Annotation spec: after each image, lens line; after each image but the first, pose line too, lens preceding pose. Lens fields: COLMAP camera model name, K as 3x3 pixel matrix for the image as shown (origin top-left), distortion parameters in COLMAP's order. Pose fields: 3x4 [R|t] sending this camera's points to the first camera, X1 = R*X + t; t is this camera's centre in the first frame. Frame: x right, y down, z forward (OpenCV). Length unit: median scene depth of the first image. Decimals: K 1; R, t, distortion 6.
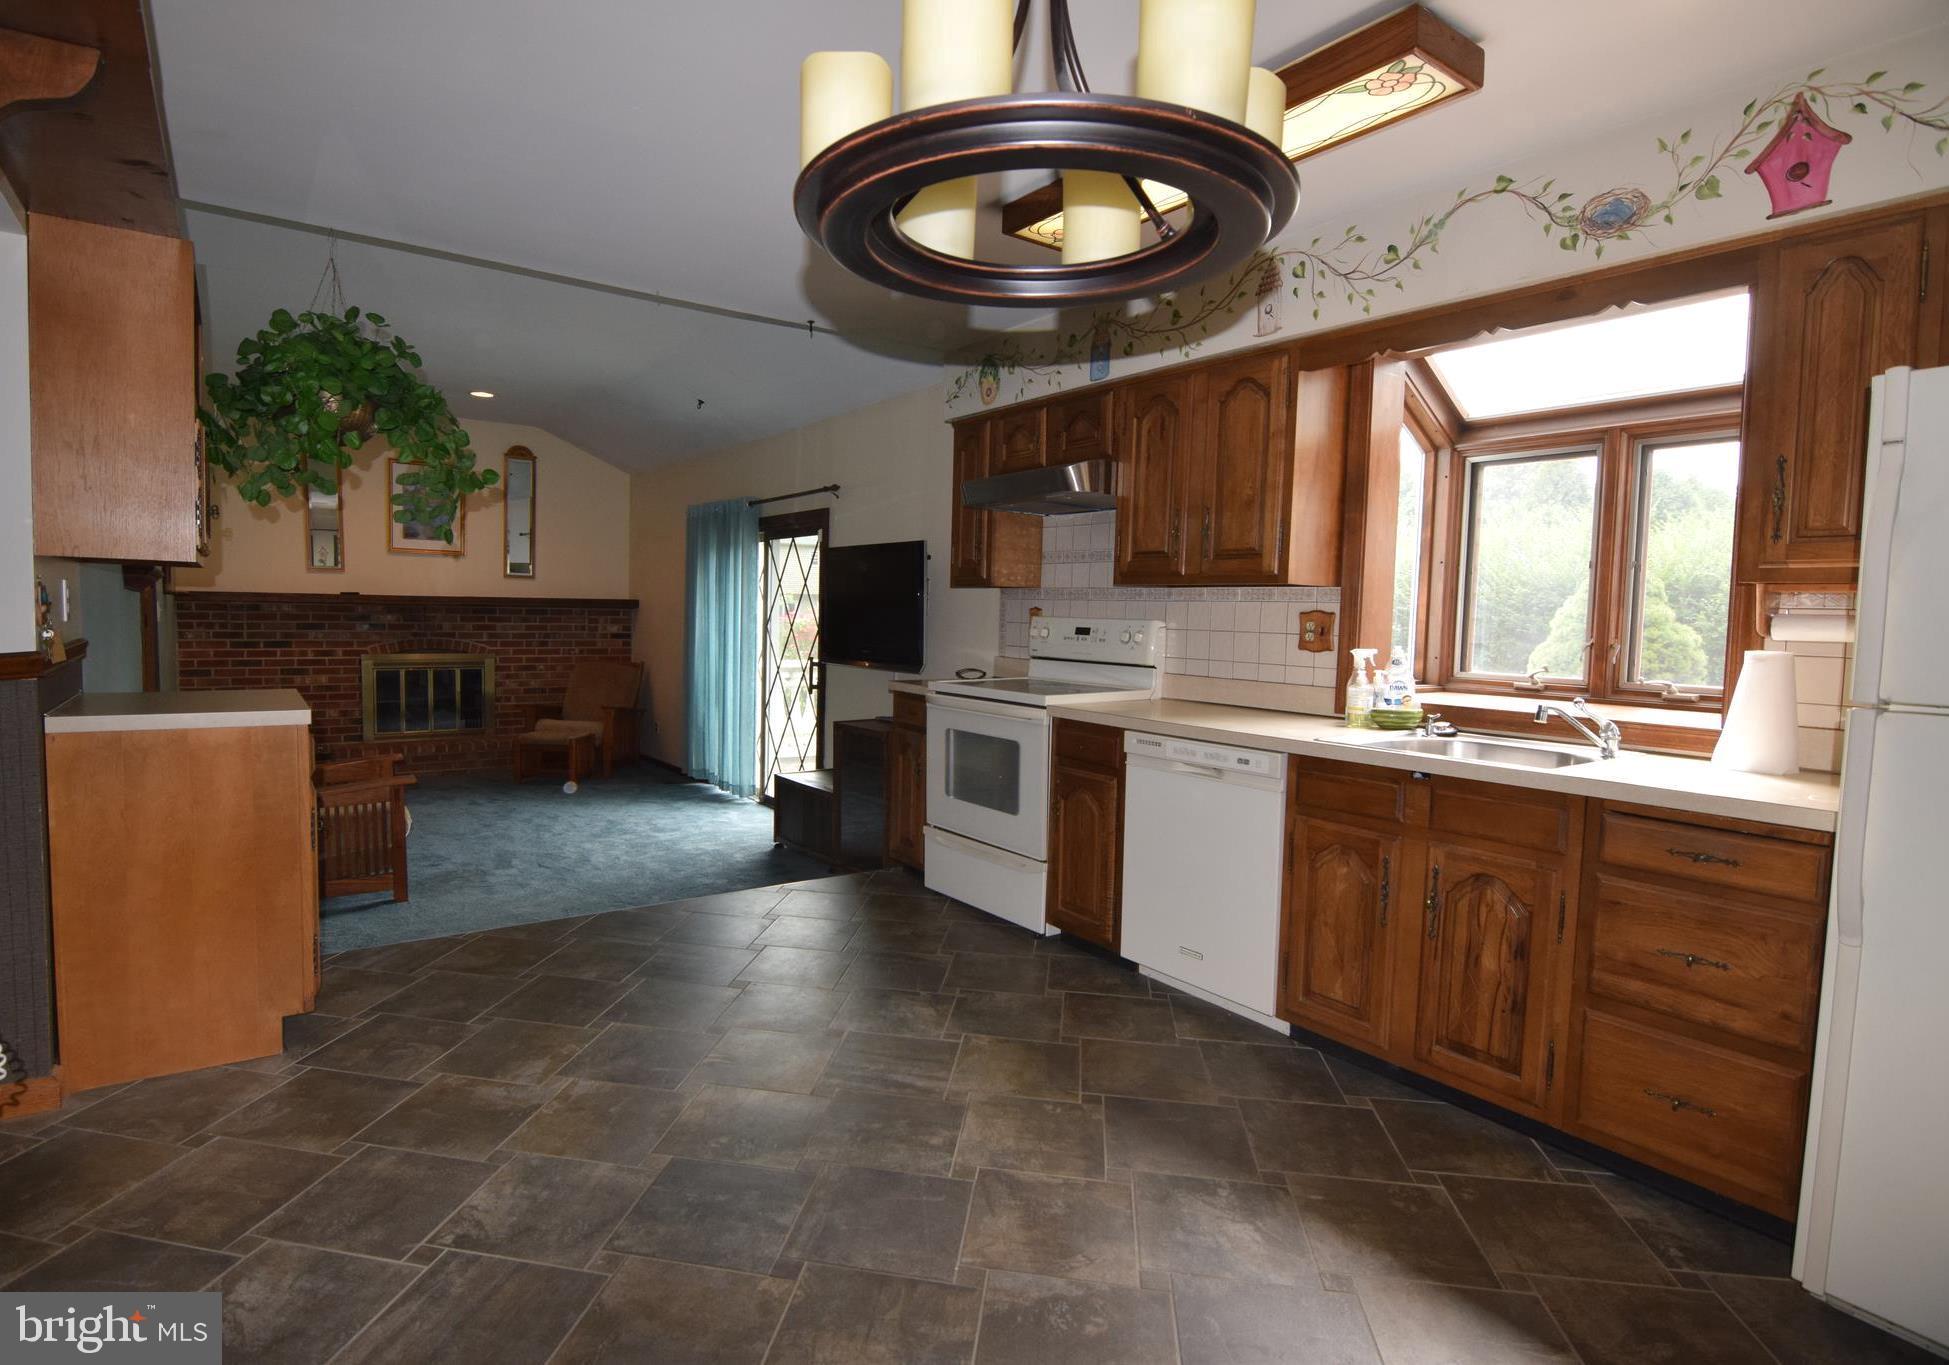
lens RADIAL K [[984.0, 0, 965.0], [0, 984.0, 680.4], [0, 0, 1]] dist [-0.024989, -0.001748]
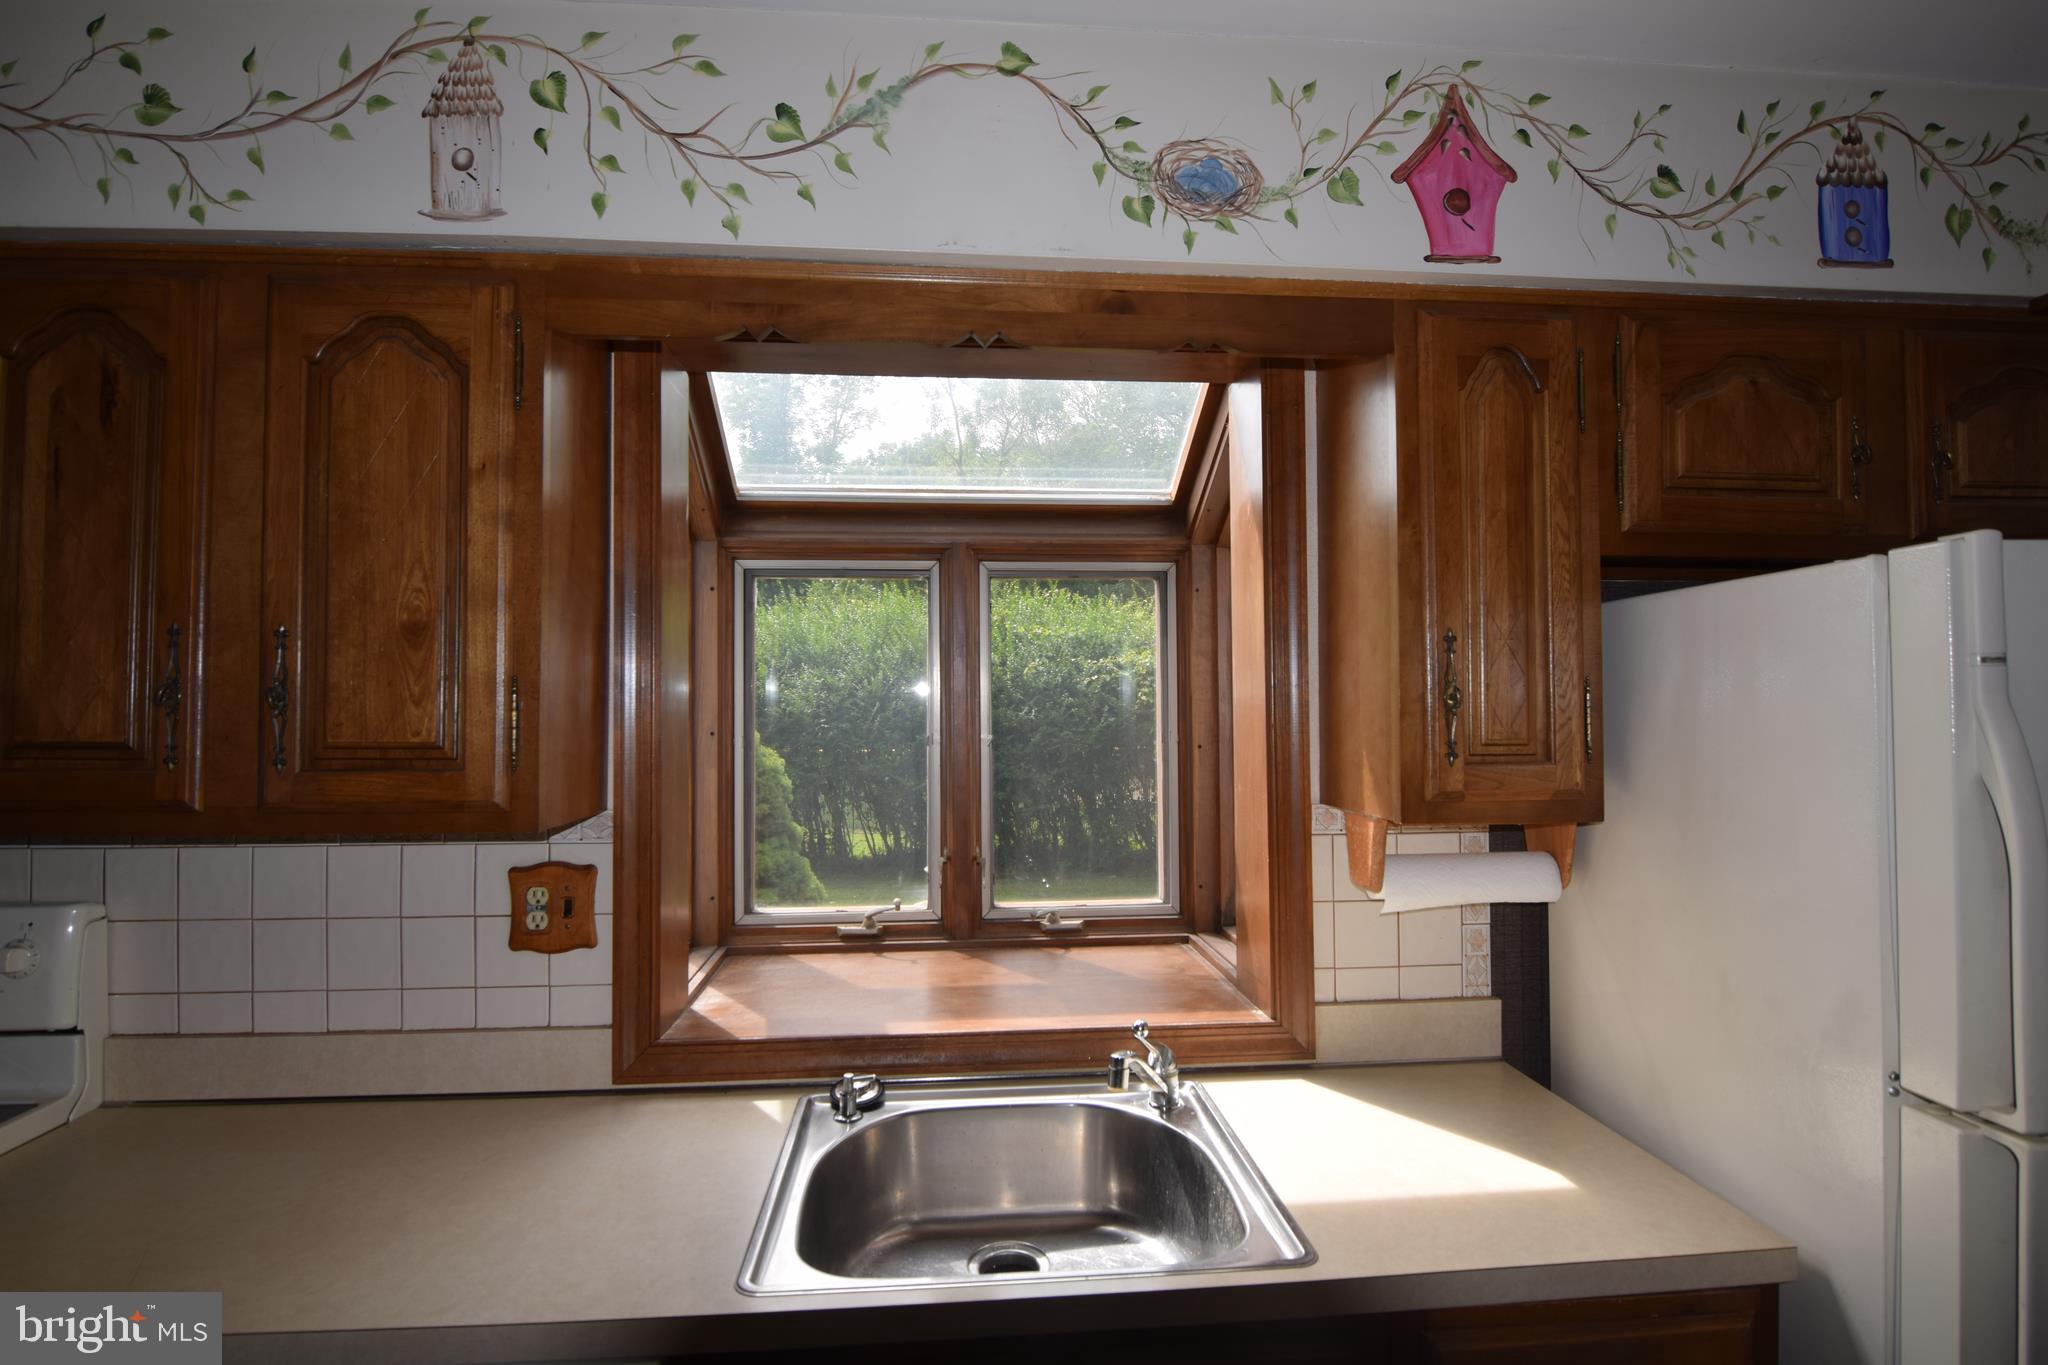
lens RADIAL K [[1062.9, 0, 1019.8], [0, 1062.9, 702.0], [0, 0, 1]] dist [-0.015406, -0.002429]
pose [[0.533155, -0.013772, 0.845906, 0.070450], [0.073010, 0.996886, -0.029787, -0.144637], [-0.842861, 0.077640, 0.532500, 0.682467]]
